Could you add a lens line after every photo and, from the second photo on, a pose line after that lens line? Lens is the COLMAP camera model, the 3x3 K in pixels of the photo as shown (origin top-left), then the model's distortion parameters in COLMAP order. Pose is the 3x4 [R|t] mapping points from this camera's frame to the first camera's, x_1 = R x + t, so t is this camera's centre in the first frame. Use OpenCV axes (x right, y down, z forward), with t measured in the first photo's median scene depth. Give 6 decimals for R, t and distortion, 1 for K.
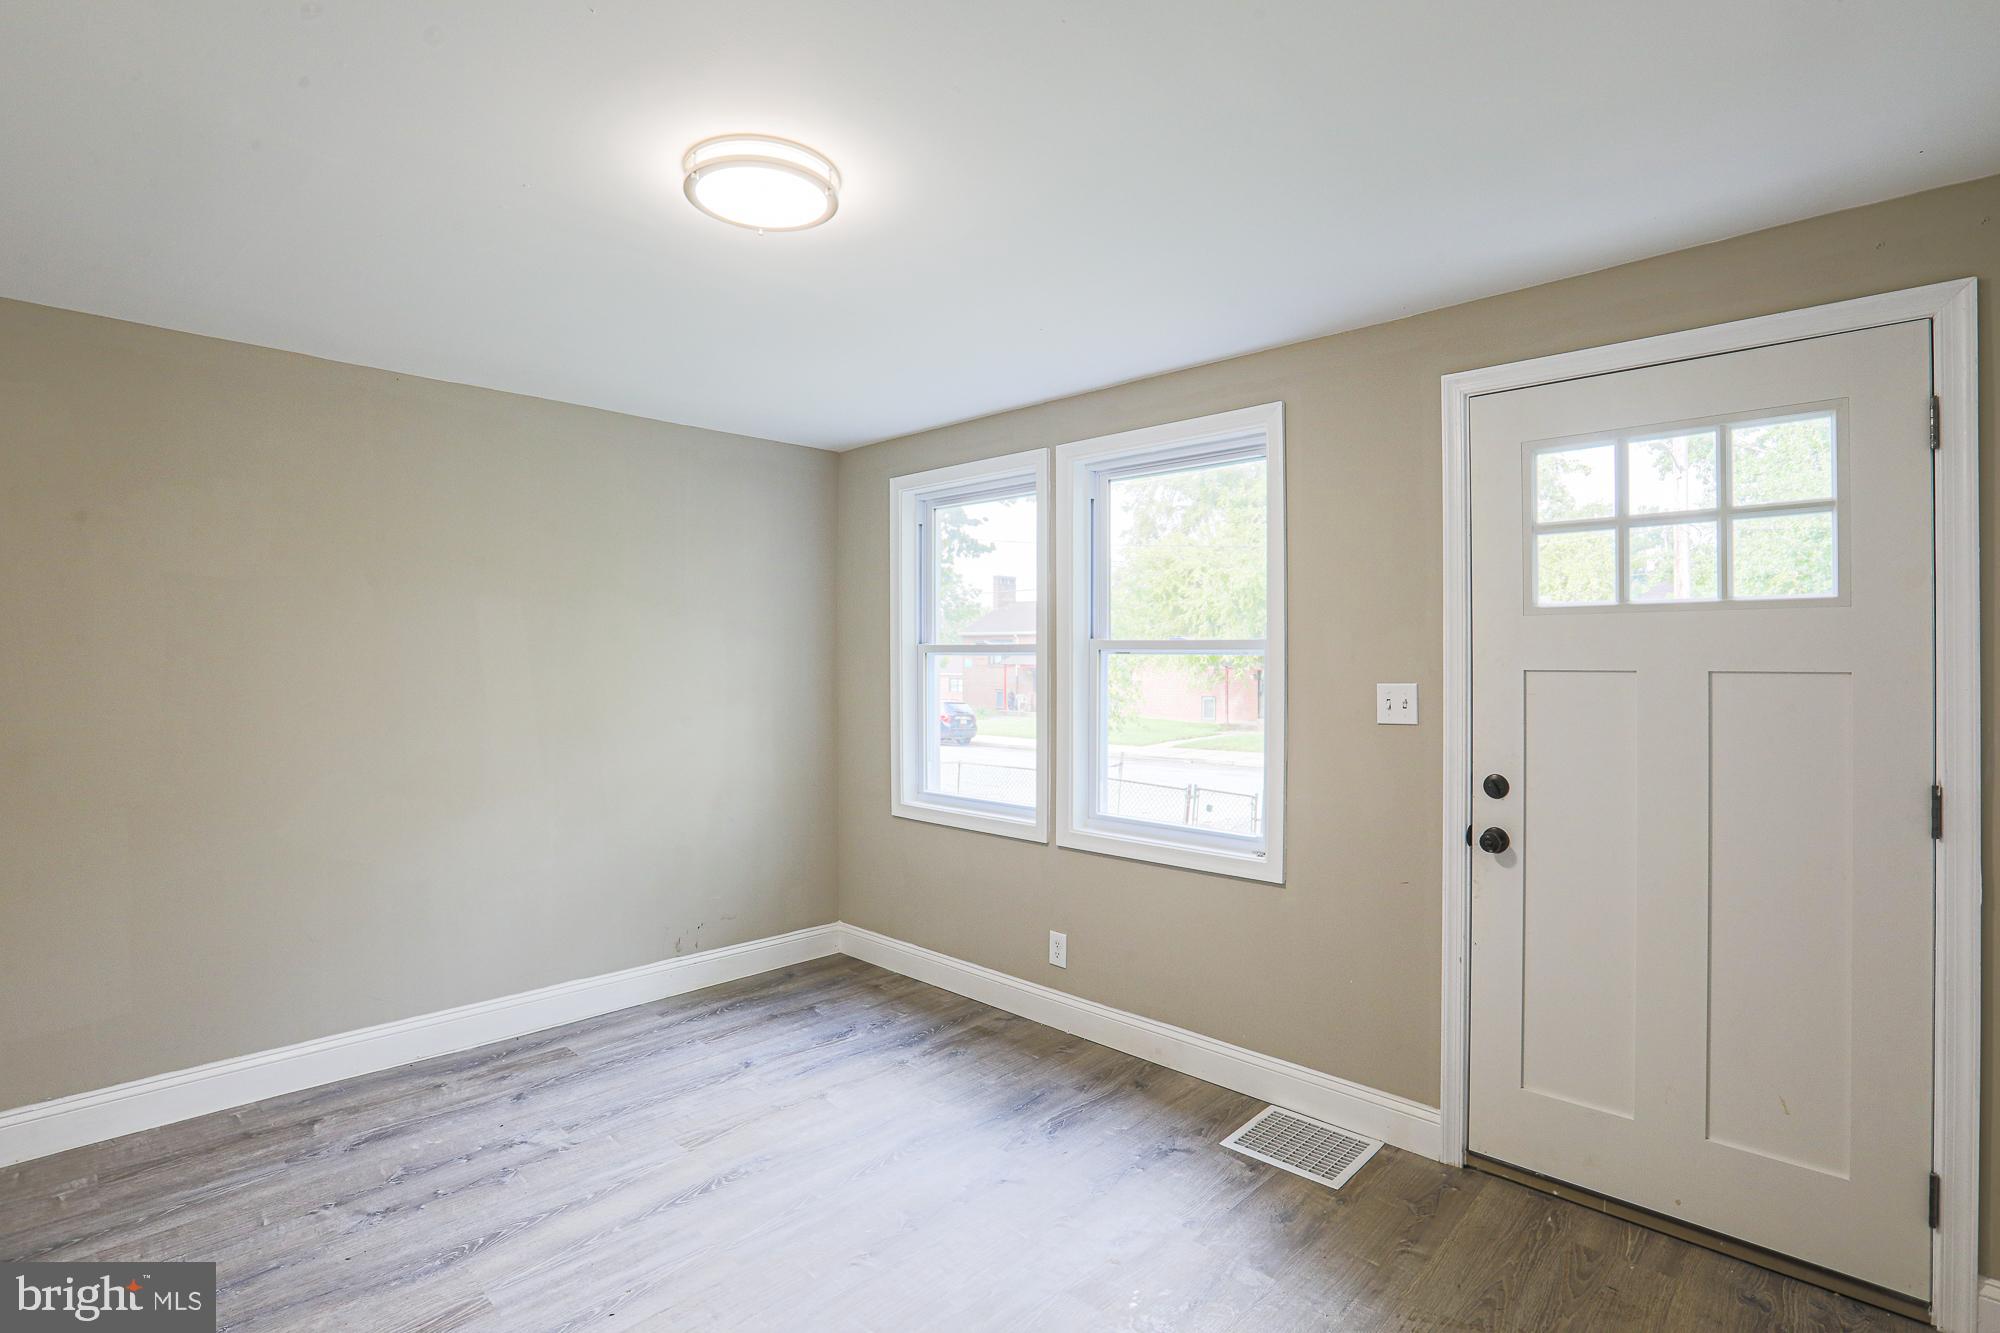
lens RADIAL K [[957.5, 0, 1006.8], [0, 957.5, 655.2], [0, 0, 1]] dist [-0.055474, 0.019054]
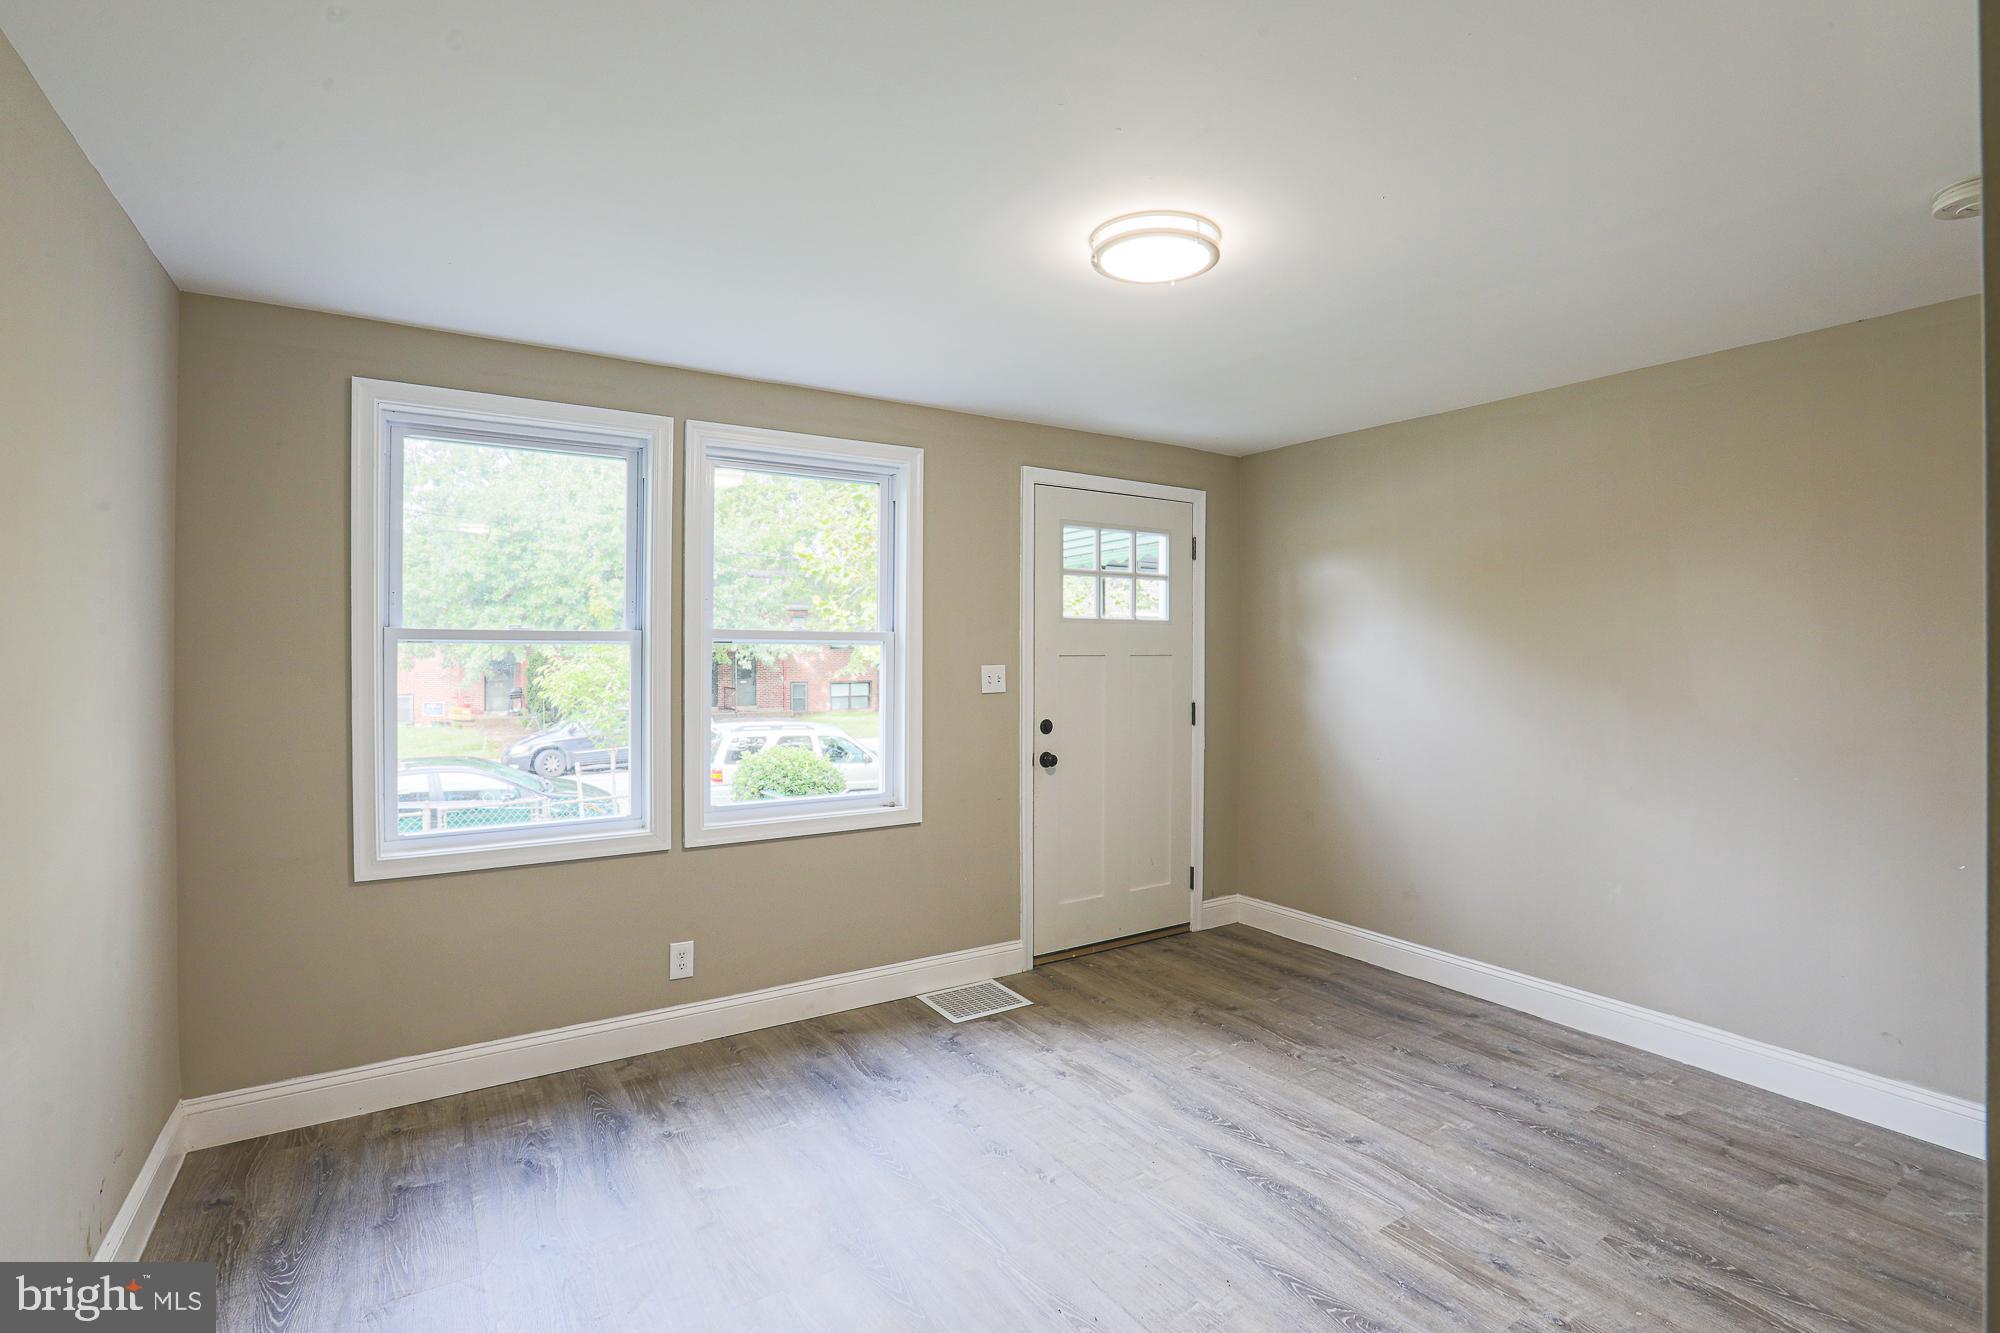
lens RADIAL K [[957.5, 0, 1006.8], [0, 957.5, 655.2], [0, 0, 1]] dist [-0.055474, 0.019054]
pose [[0.218535, -0.008949, 0.975788, -0.998994], [-0.004968, 0.999935, 0.010283, -0.001120], [-0.975817, -0.007095, 0.218476, 0.629645]]
